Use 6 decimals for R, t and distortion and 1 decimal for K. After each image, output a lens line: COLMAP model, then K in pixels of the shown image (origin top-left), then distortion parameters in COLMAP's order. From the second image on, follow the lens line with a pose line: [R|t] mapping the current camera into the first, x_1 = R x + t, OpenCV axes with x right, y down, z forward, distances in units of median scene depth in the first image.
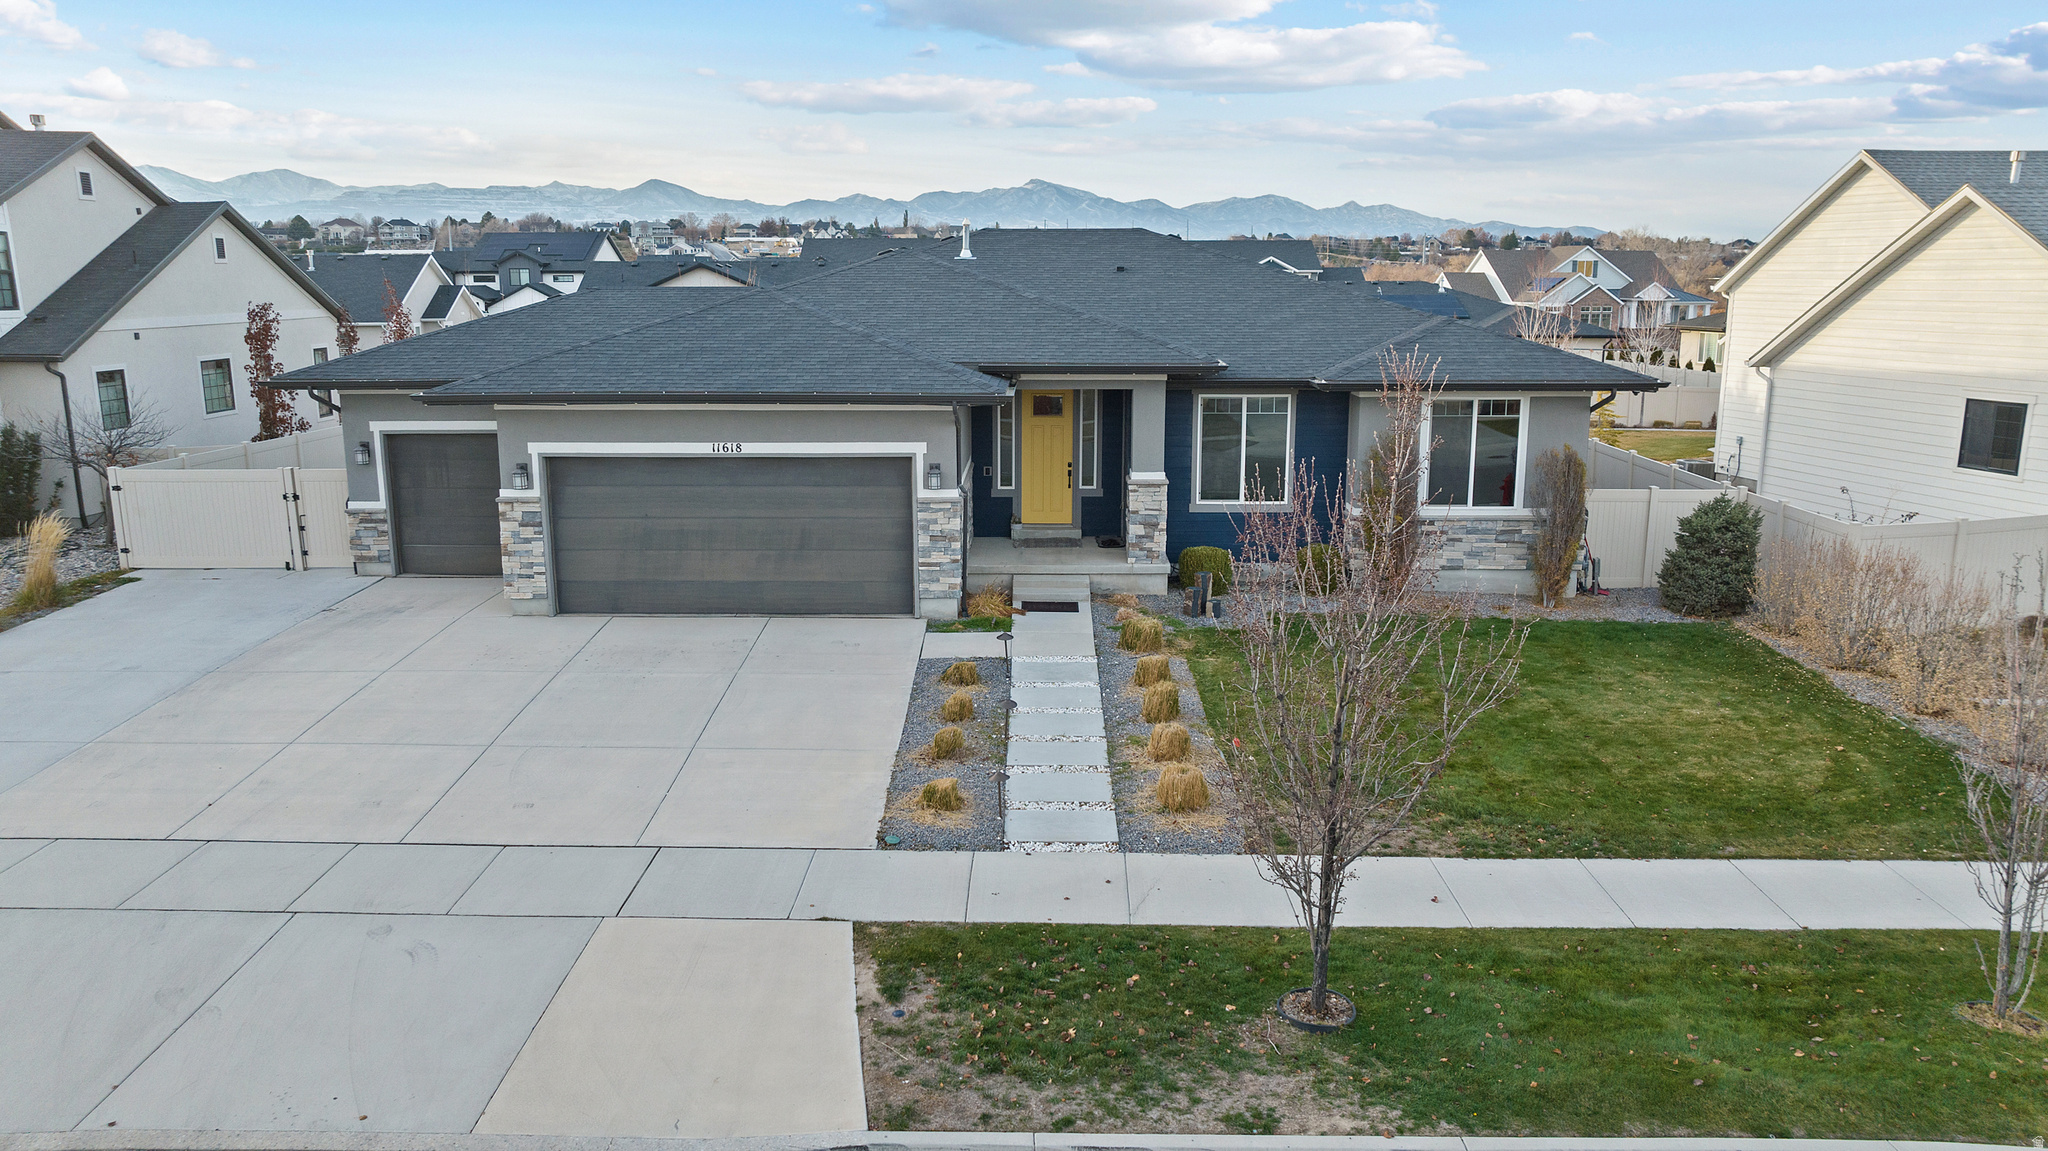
lens RADIAL K [[1426.5, 0, 1024.0], [0, 1426.5, 575.5], [0, 0, 1]] dist [-0.016313, 0.003532]
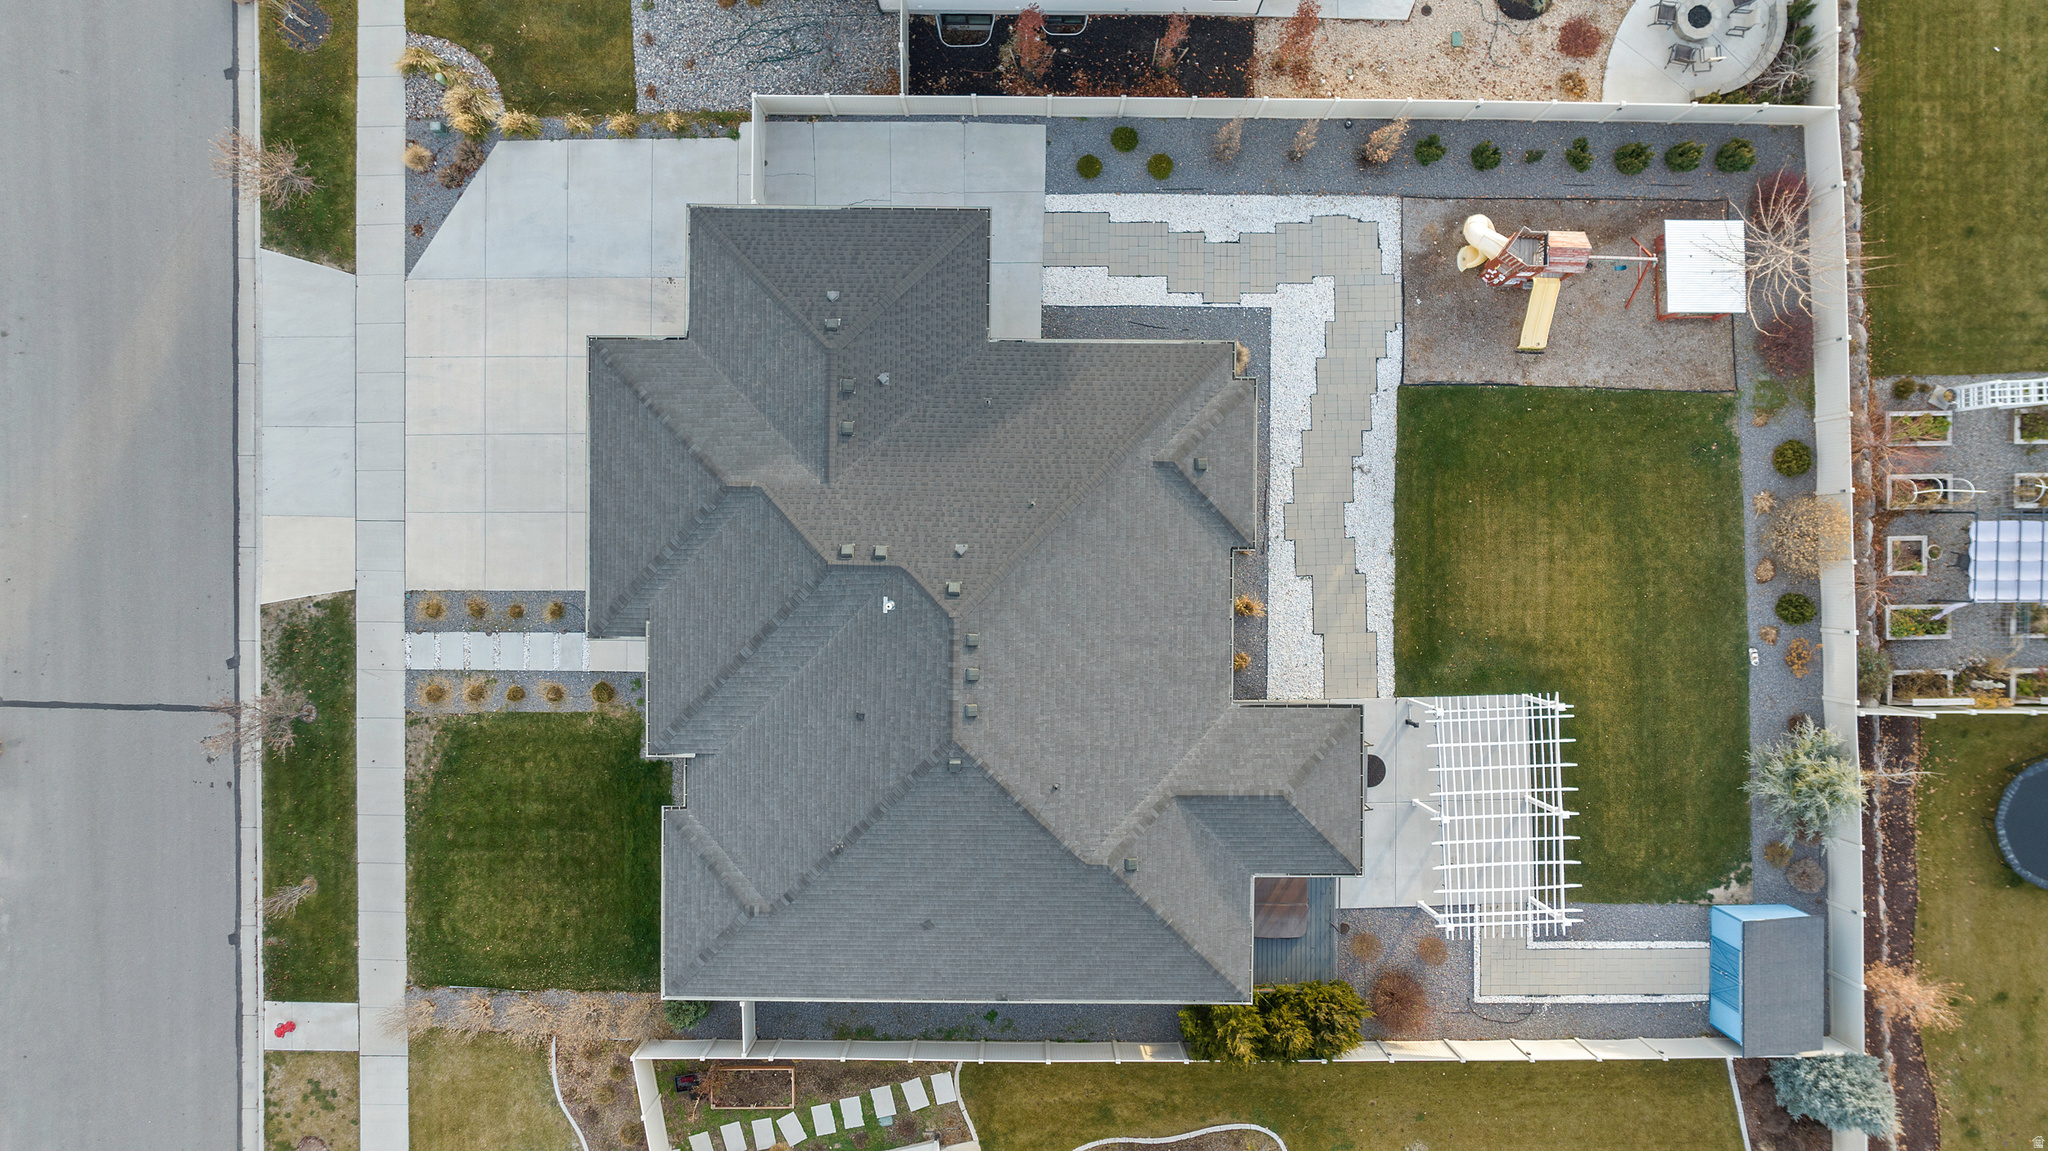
lens RADIAL K [[1426.5, 0, 1024.0], [0, 1426.5, 575.5], [0, 0, 1]] dist [-0.016313, 0.003532]
pose [[0.004524, 0.999849, 0.016749, -0.120772], [-0.208223, -0.015440, 0.977959, -2.047837], [0.978071, -0.007912, 0.208122, 1.100552]]
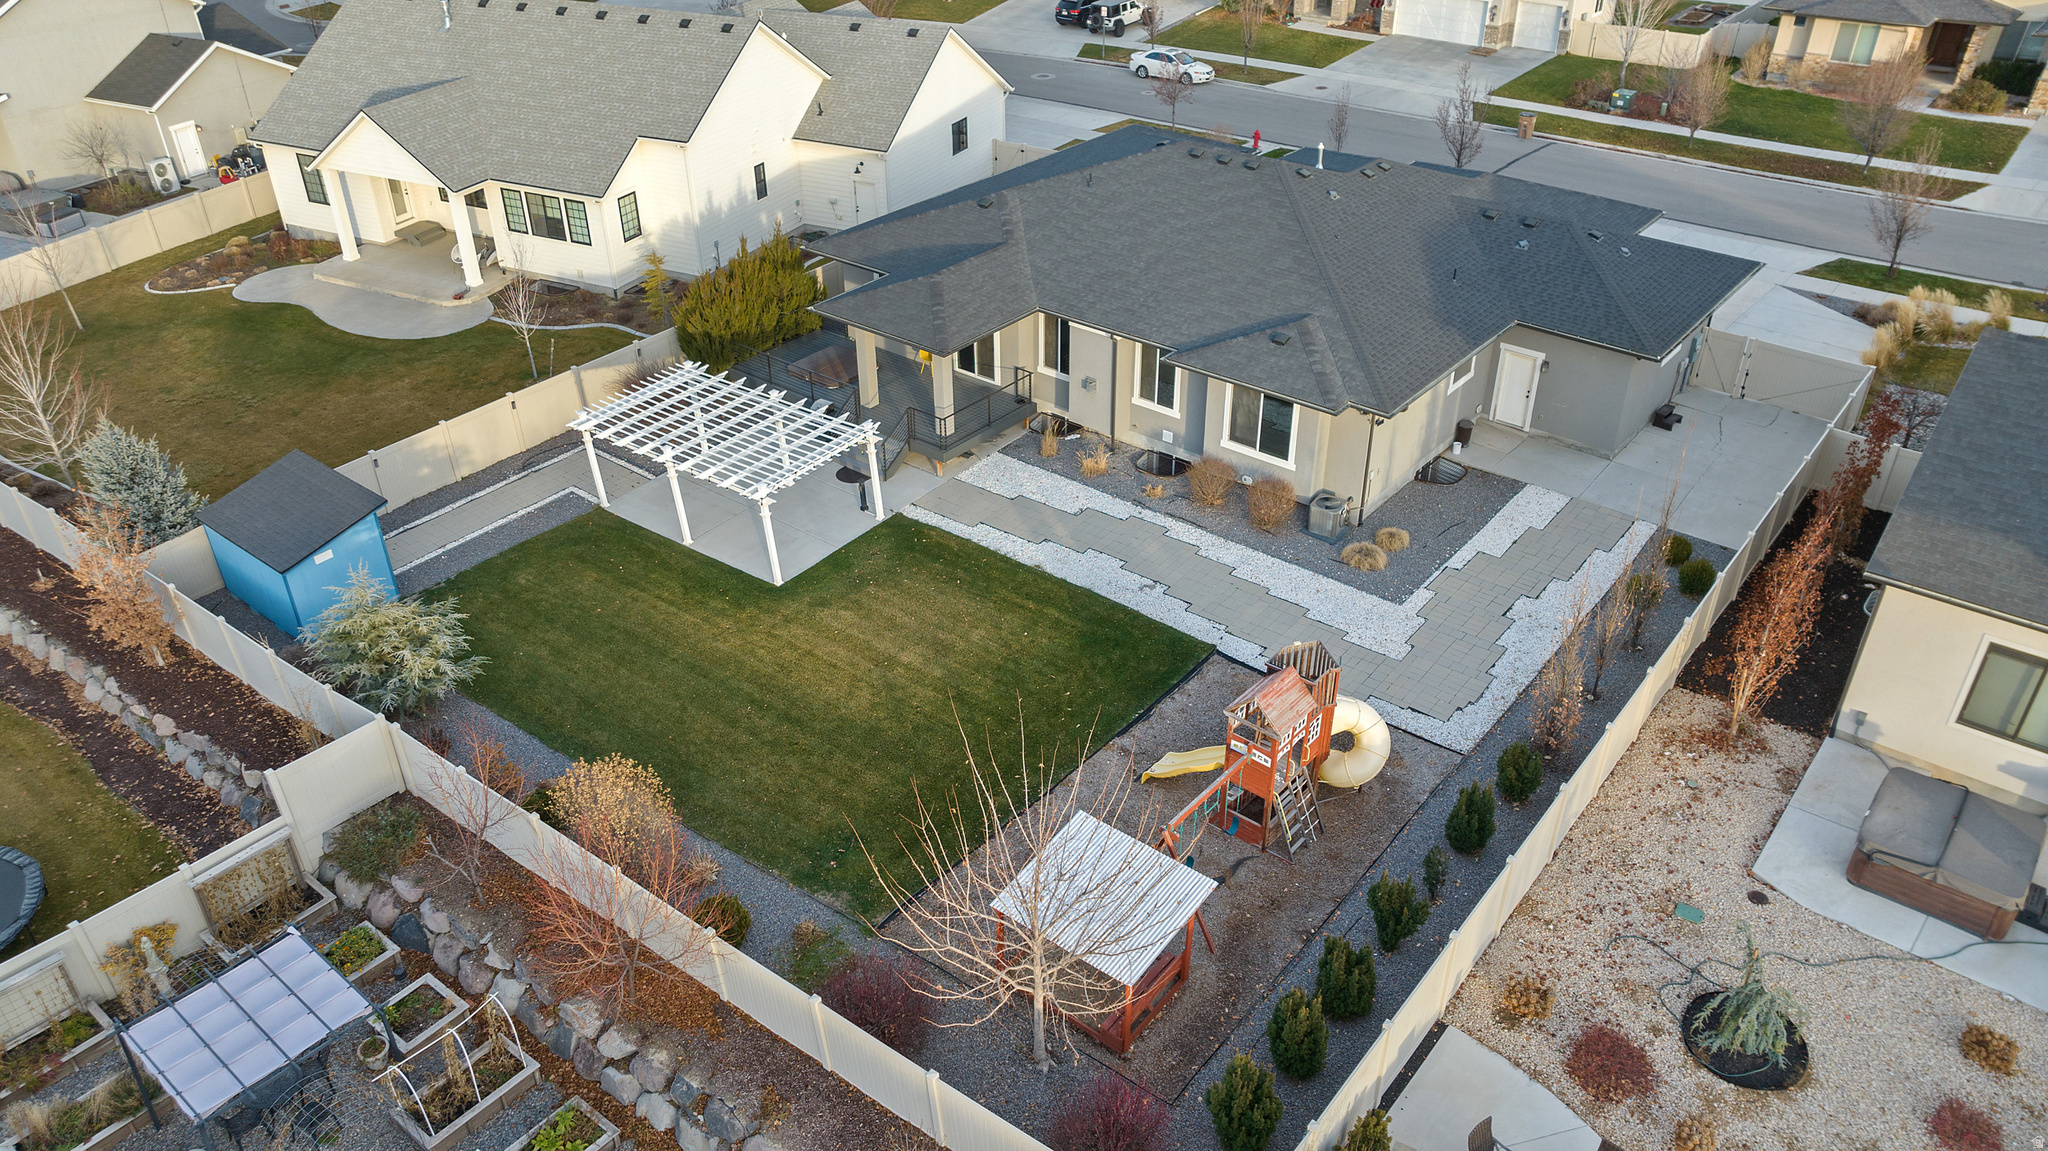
lens RADIAL K [[1426.5, 0, 1024.0], [0, 1426.5, 575.5], [0, 0, 1]] dist [-0.016313, 0.003532]
pose [[-0.778750, -0.333742, 0.531192, -0.934561], [0.140033, 0.732901, 0.665768, -1.214462], [-0.611506, 0.592851, -0.524012, 2.859721]]
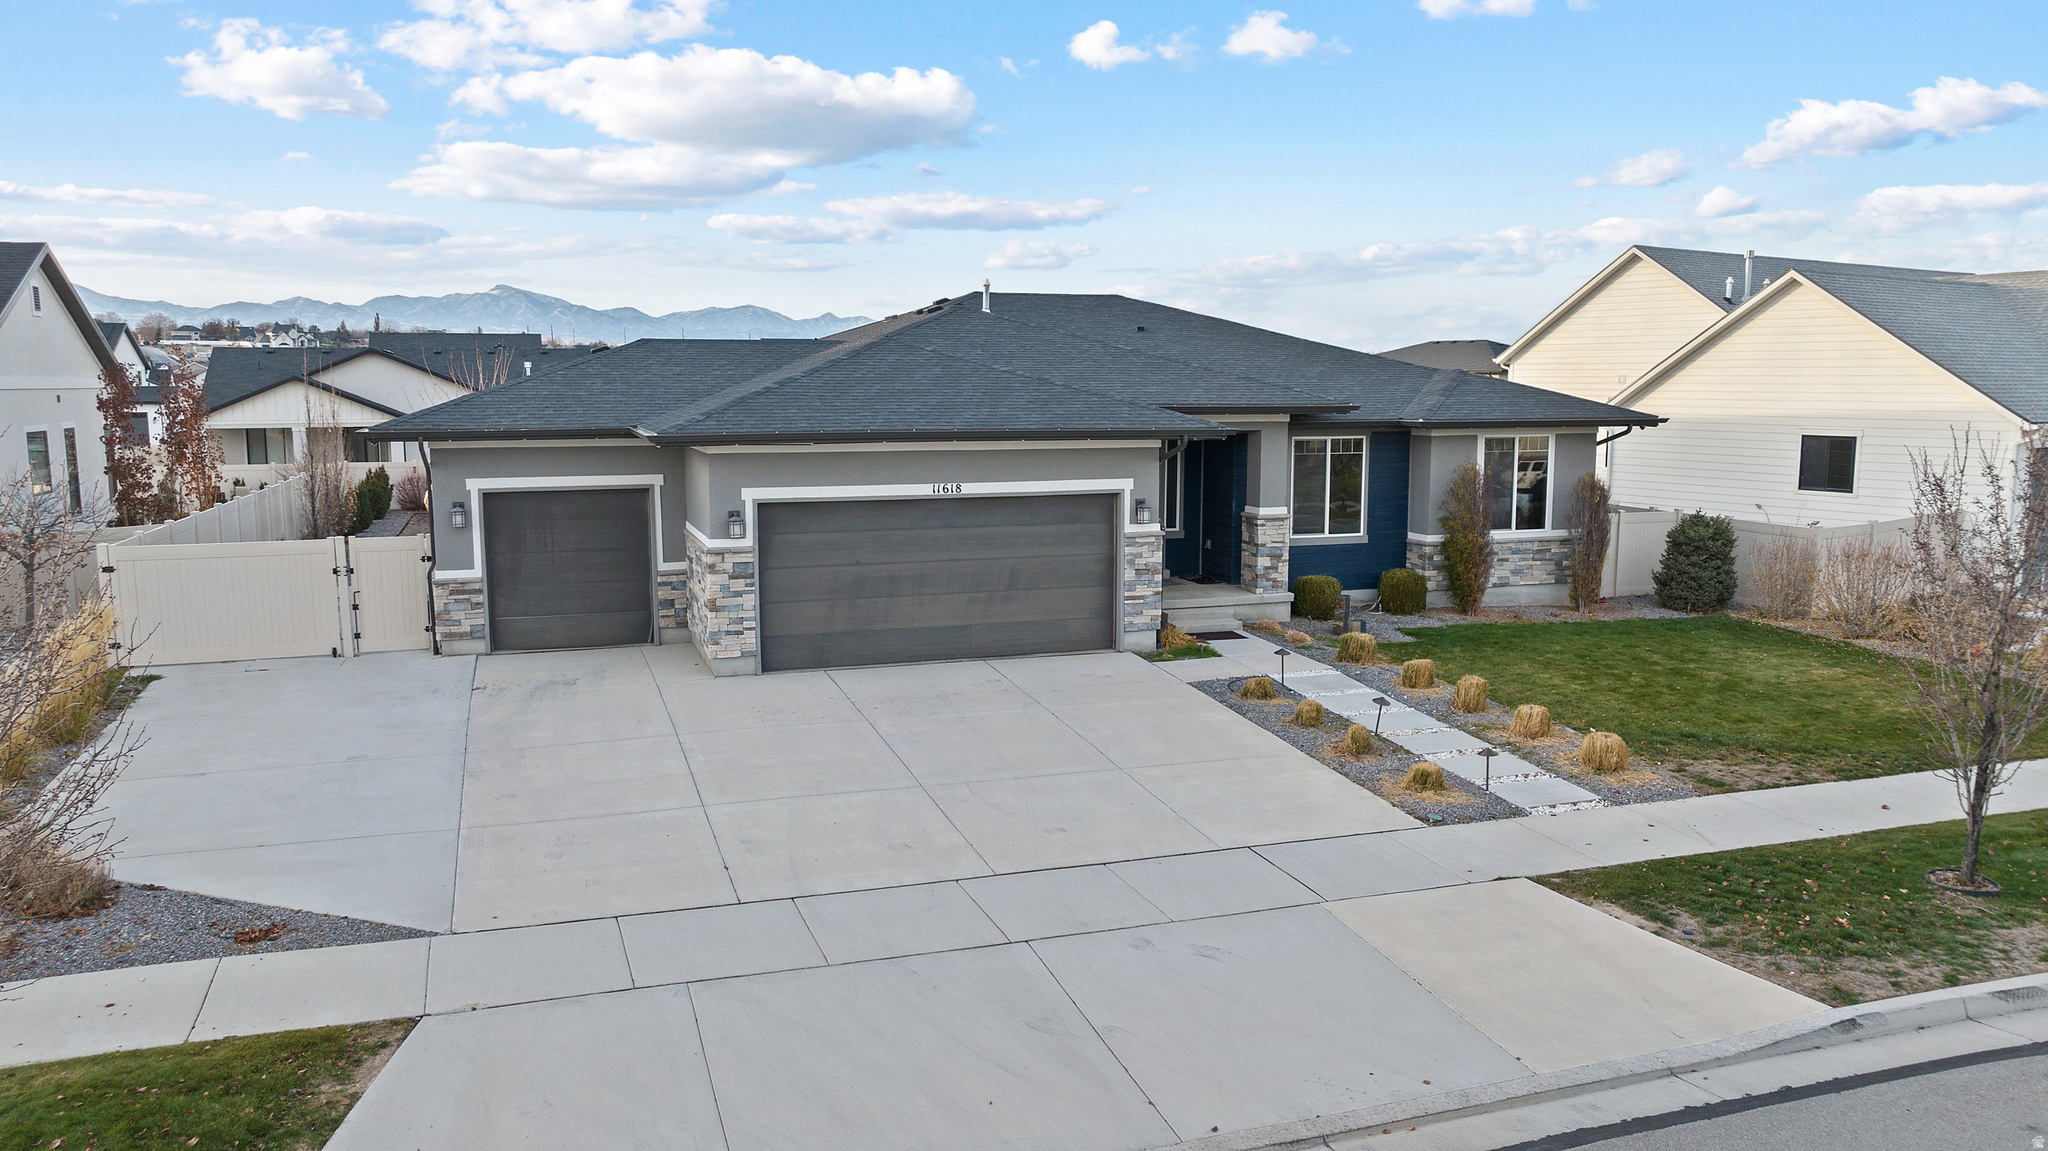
lens RADIAL K [[1426.5, 0, 1024.0], [0, 1426.5, 575.5], [0, 0, 1]] dist [-0.016313, 0.003532]
pose [[0.939579, -0.044970, 0.339367, -0.484236], [0.069842, 0.995665, -0.061429, 0.033441], [-0.335133, 0.081420, 0.938646, 0.062921]]
